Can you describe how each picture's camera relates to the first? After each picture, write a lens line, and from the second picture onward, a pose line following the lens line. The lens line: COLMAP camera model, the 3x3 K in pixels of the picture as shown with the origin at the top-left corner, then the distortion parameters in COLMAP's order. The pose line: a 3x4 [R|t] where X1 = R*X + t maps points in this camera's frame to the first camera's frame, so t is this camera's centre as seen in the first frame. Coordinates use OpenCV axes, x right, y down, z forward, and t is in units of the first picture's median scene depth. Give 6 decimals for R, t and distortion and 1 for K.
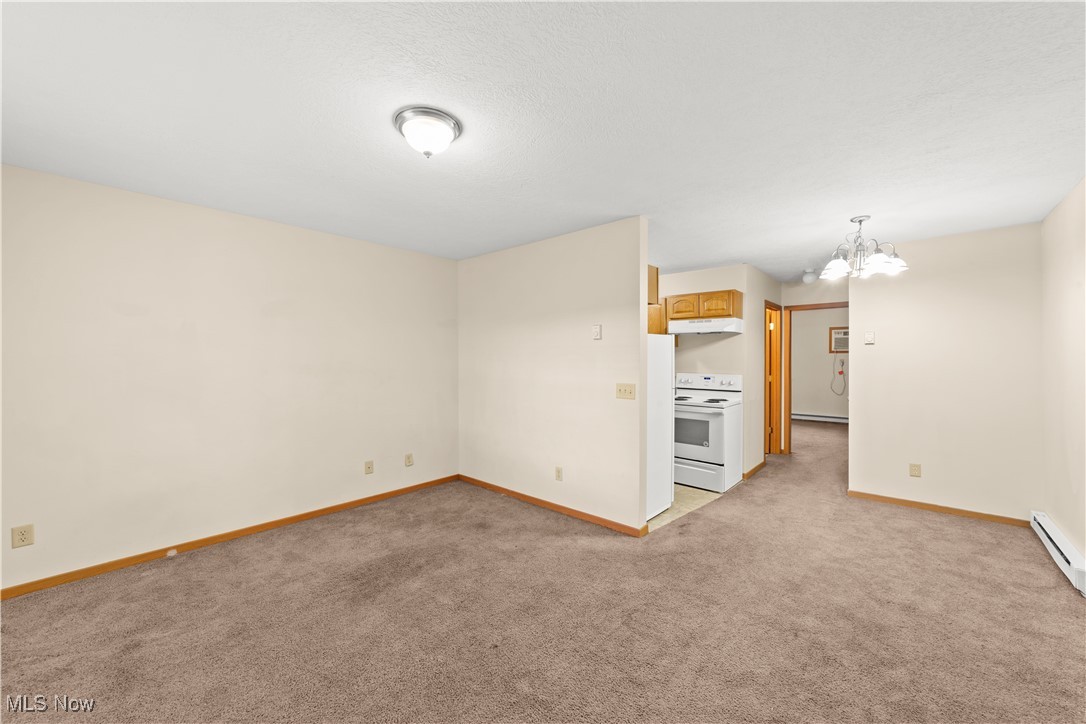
lens RADIAL K [[413.6, 0, 541.8], [0, 413.6, 362.9], [0, 0, 1]] dist [-0.011267, 0.003459]
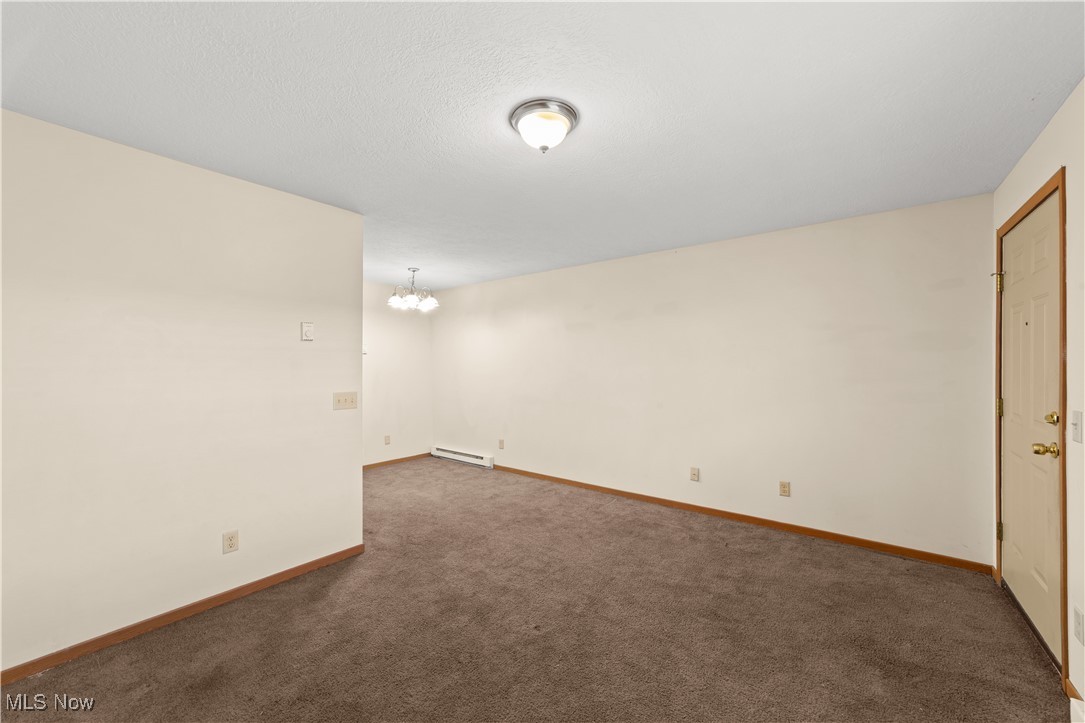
lens RADIAL K [[413.2, 0, 543.3], [0, 413.2, 363.7], [0, 0, 1]] dist [-0.011267, 0.003459]
pose [[-0.065288, 0.001971, 0.997865, -0.750316], [0.007064, 0.999974, -0.001513, -0.008182], [-0.997841, 0.006950, -0.065300, 0.650463]]
